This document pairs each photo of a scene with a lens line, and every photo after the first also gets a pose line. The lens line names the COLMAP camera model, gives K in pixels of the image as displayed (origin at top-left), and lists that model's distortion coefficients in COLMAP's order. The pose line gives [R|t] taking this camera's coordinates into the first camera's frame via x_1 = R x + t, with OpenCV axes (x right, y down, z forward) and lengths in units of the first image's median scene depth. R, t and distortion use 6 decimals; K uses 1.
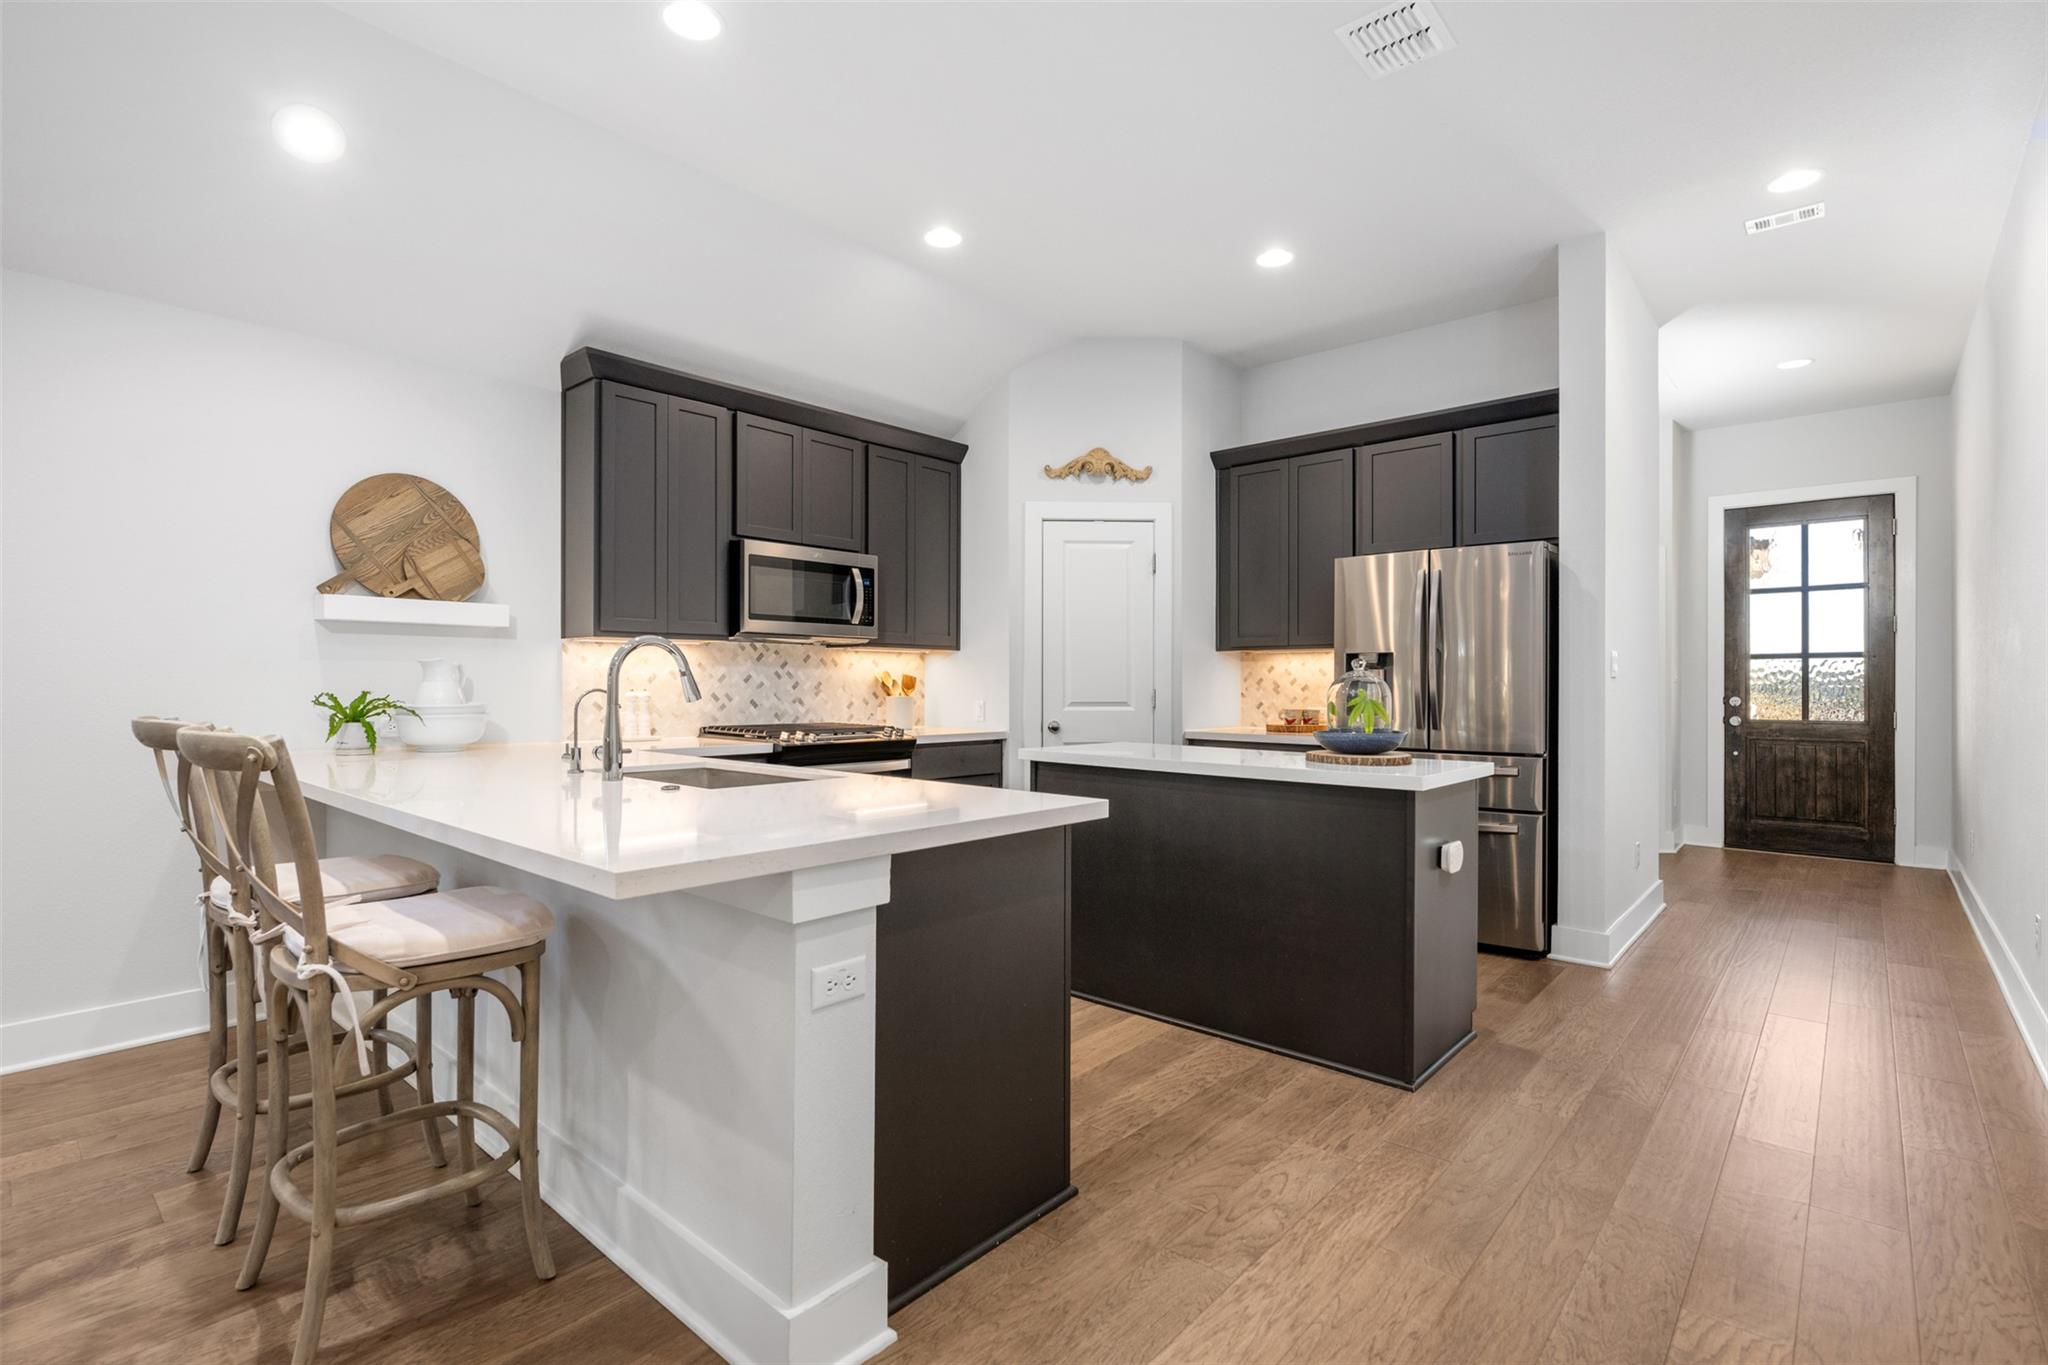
lens RADIAL K [[962.7, 0, 1024.0], [0, 962.7, 682.5], [0, 0, 1]] dist [-0.000928, -0.000248]
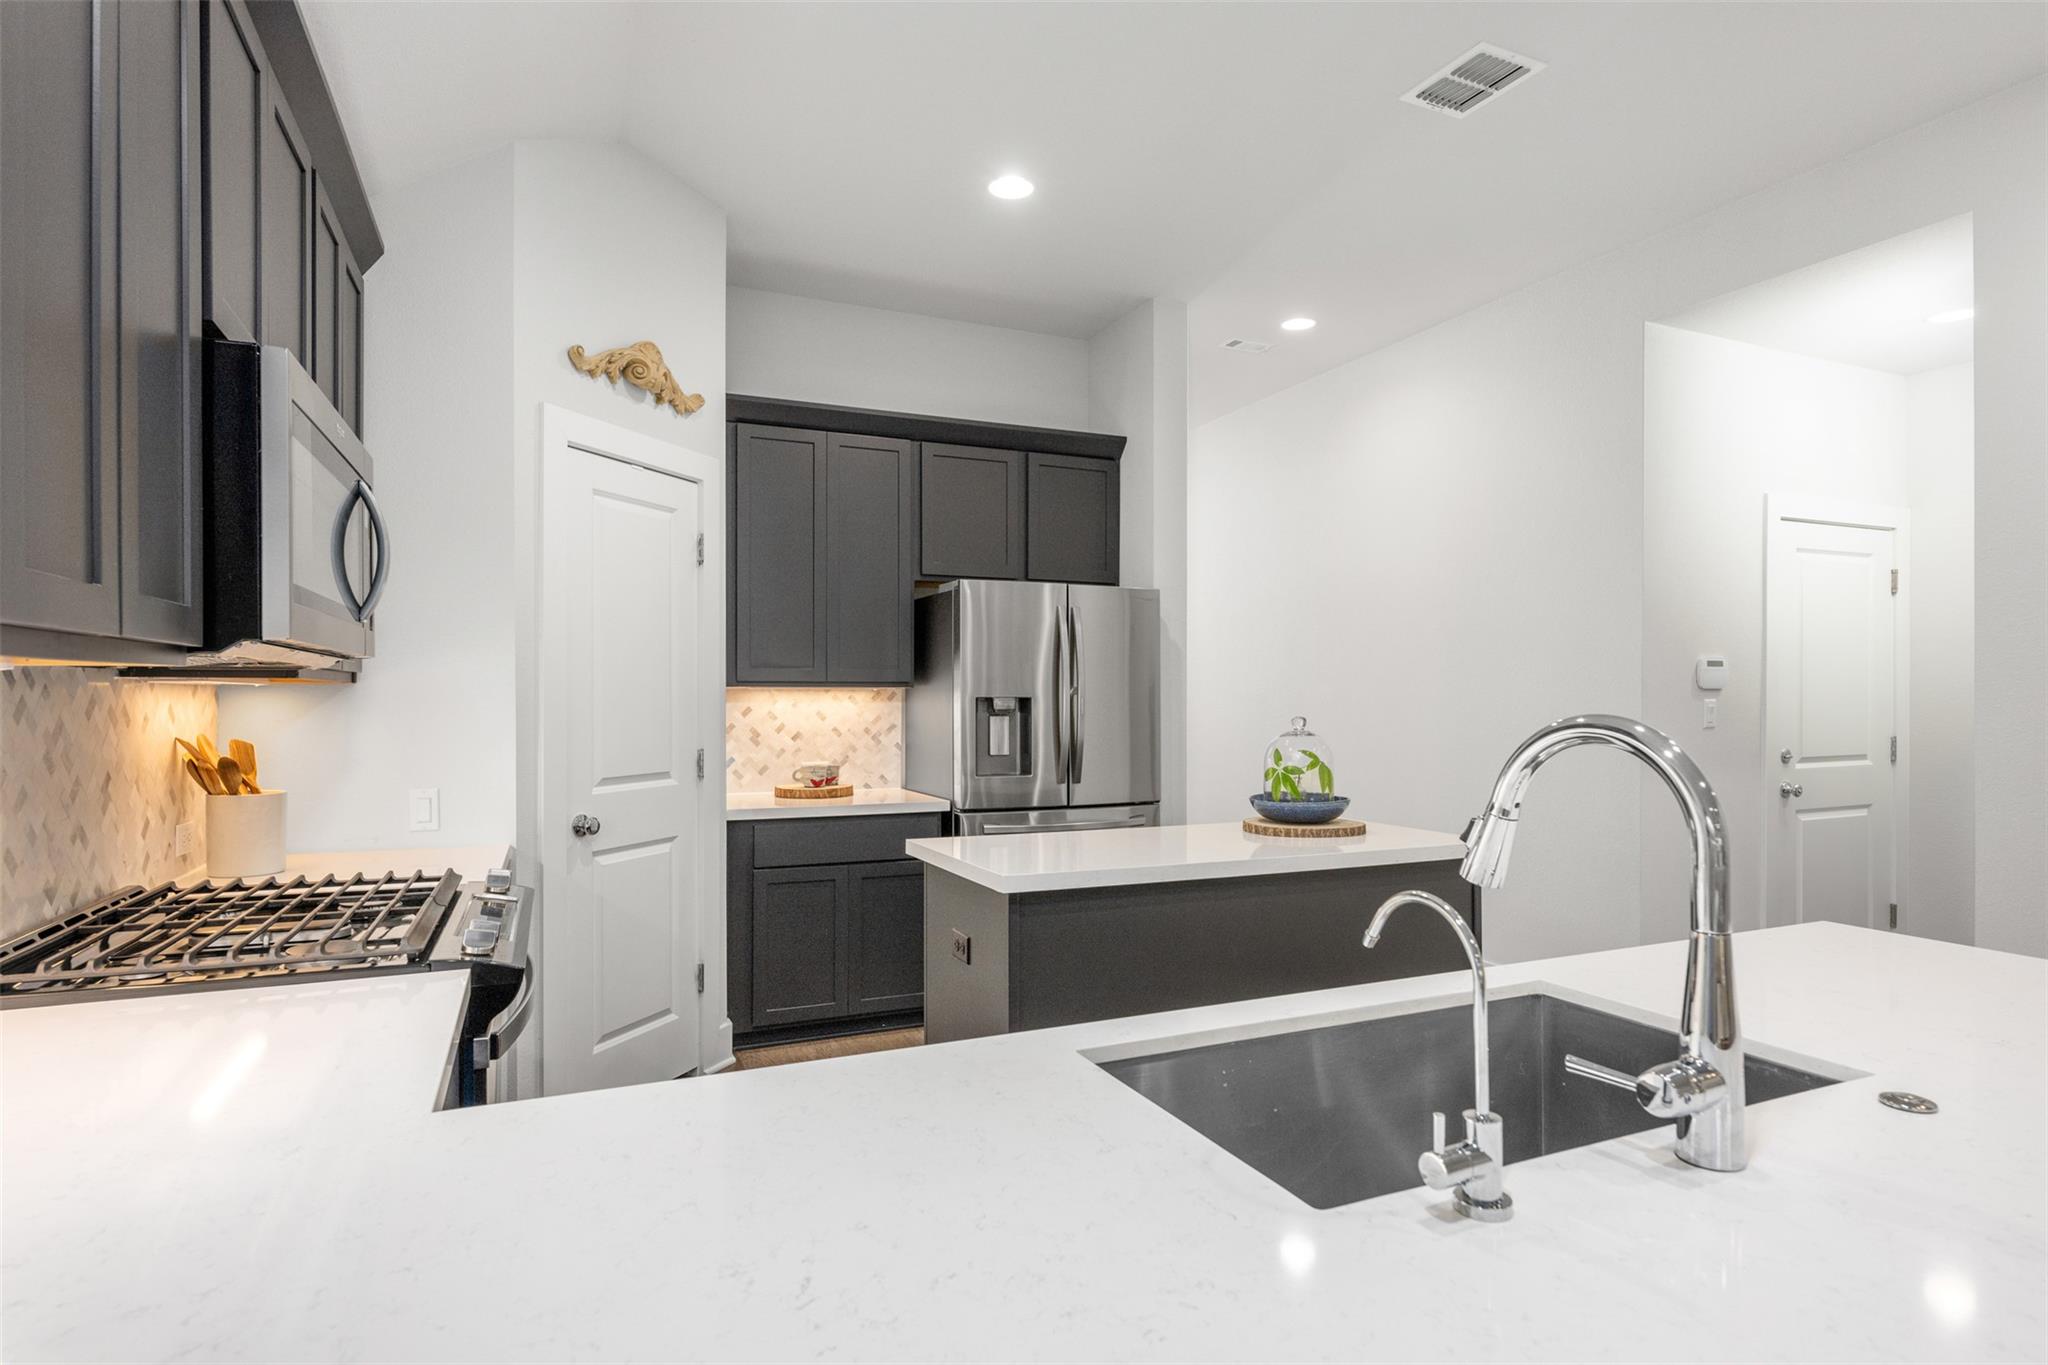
lens RADIAL K [[1056.0, 0, 1019.8], [0, 1056.0, 709.1], [0, 0, 1]] dist [0.000798, -0.025270]
pose [[0.424657, -0.011858, 0.905277, -0.495060], [0.000756, 0.999919, 0.012743, -0.033749], [-0.905354, -0.004727, 0.424631, 0.628582]]
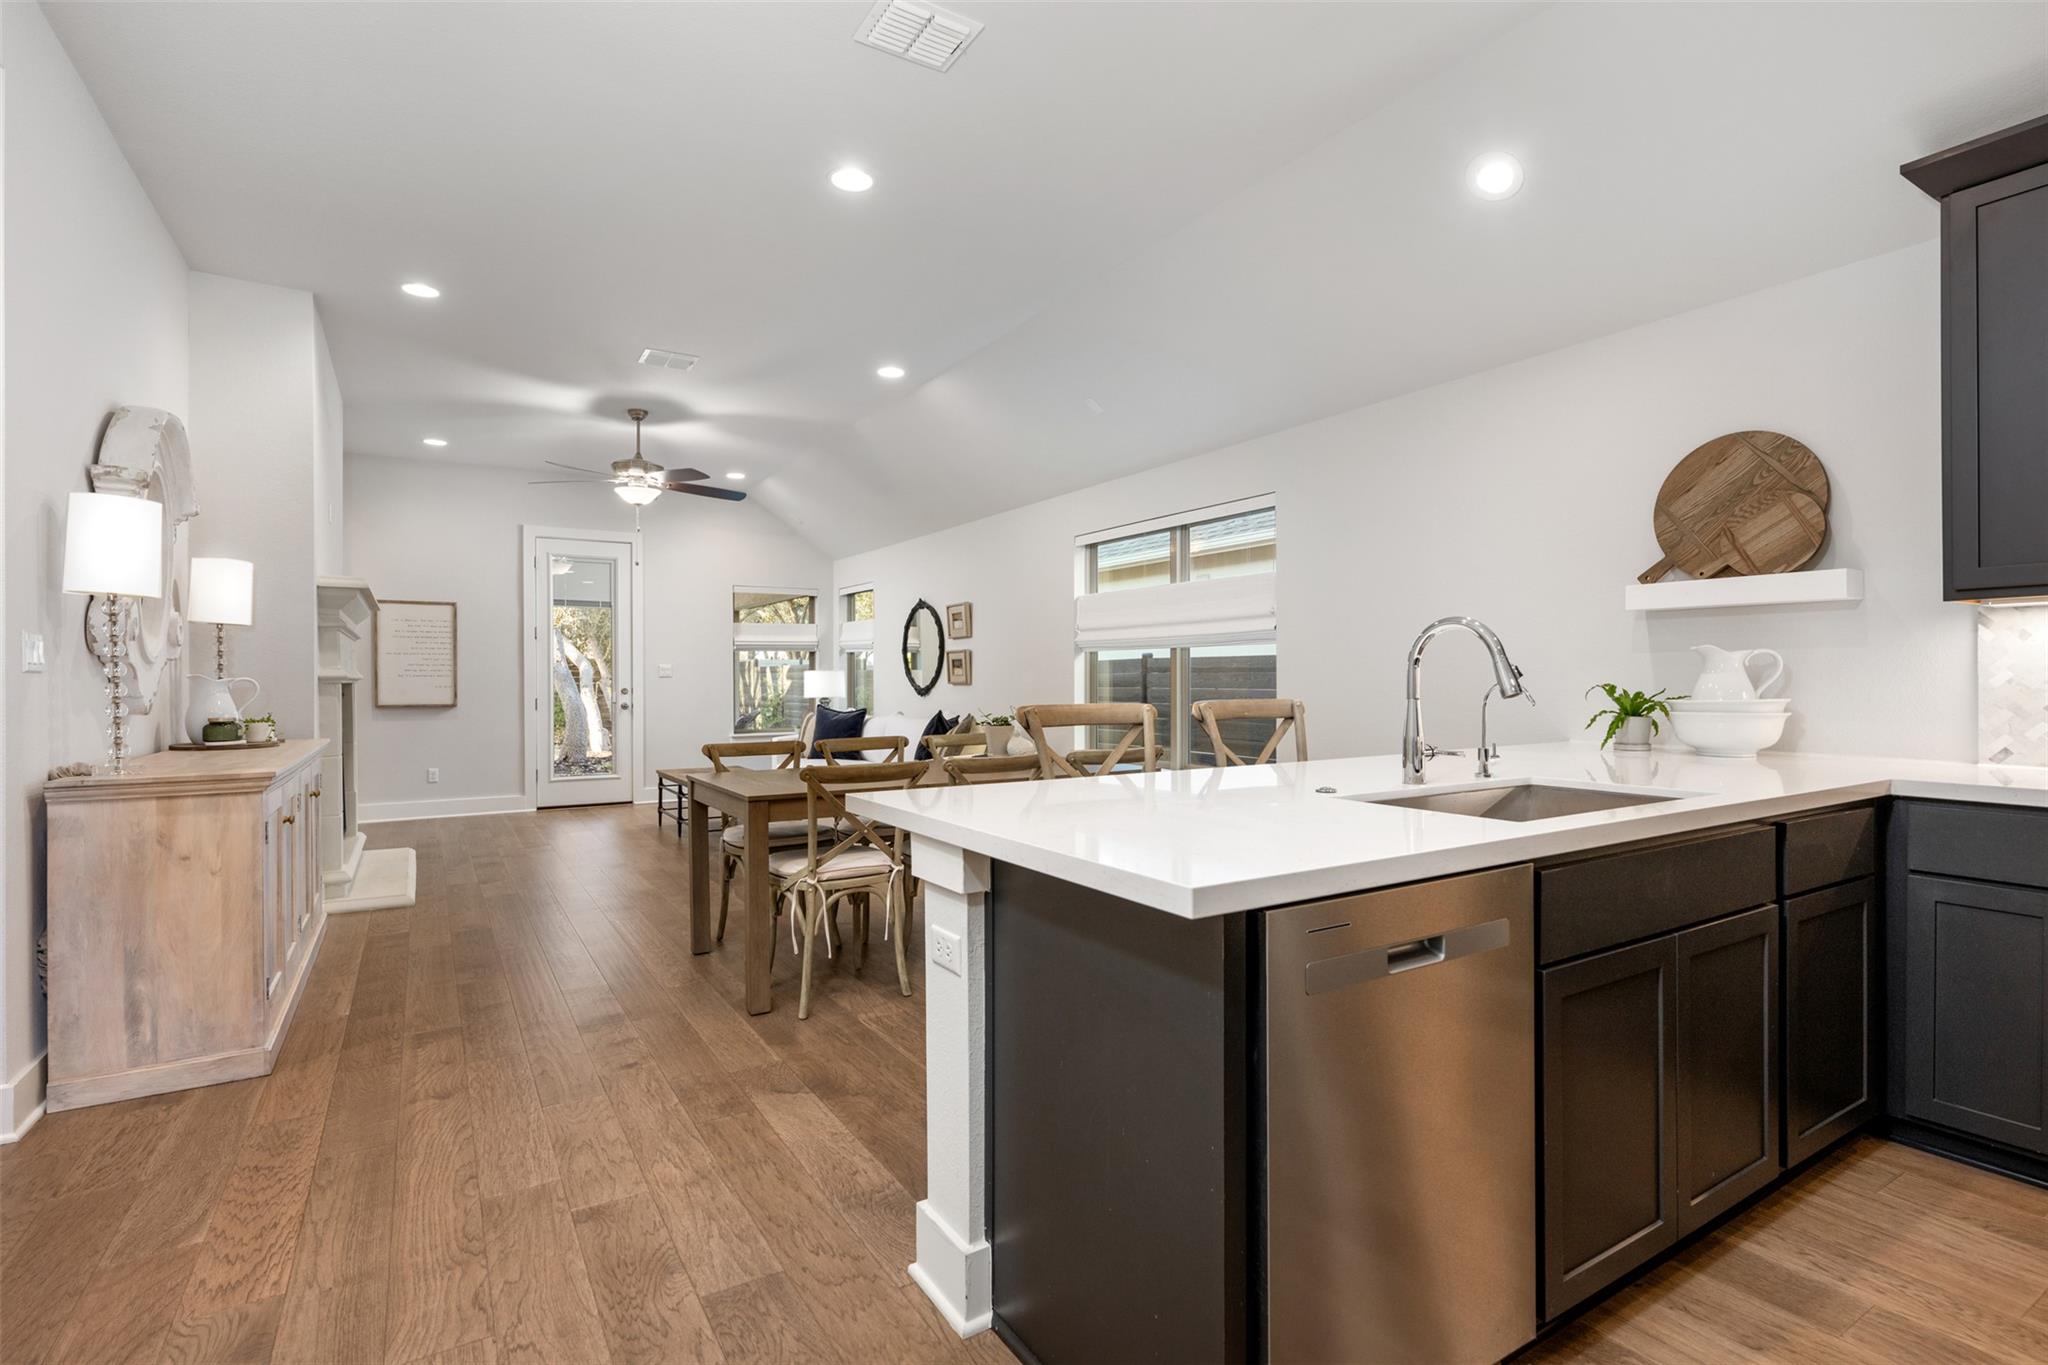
lens RADIAL K [[962.7, 0, 1024.0], [0, 962.7, 682.5], [0, 0, 1]] dist [-0.000928, -0.000248]
pose [[-0.288593, 0.002286, -0.957449, 0.315192], [0.002215, 0.999996, 0.001720, 0.004186], [0.957449, -0.001624, -0.288597, 0.537813]]
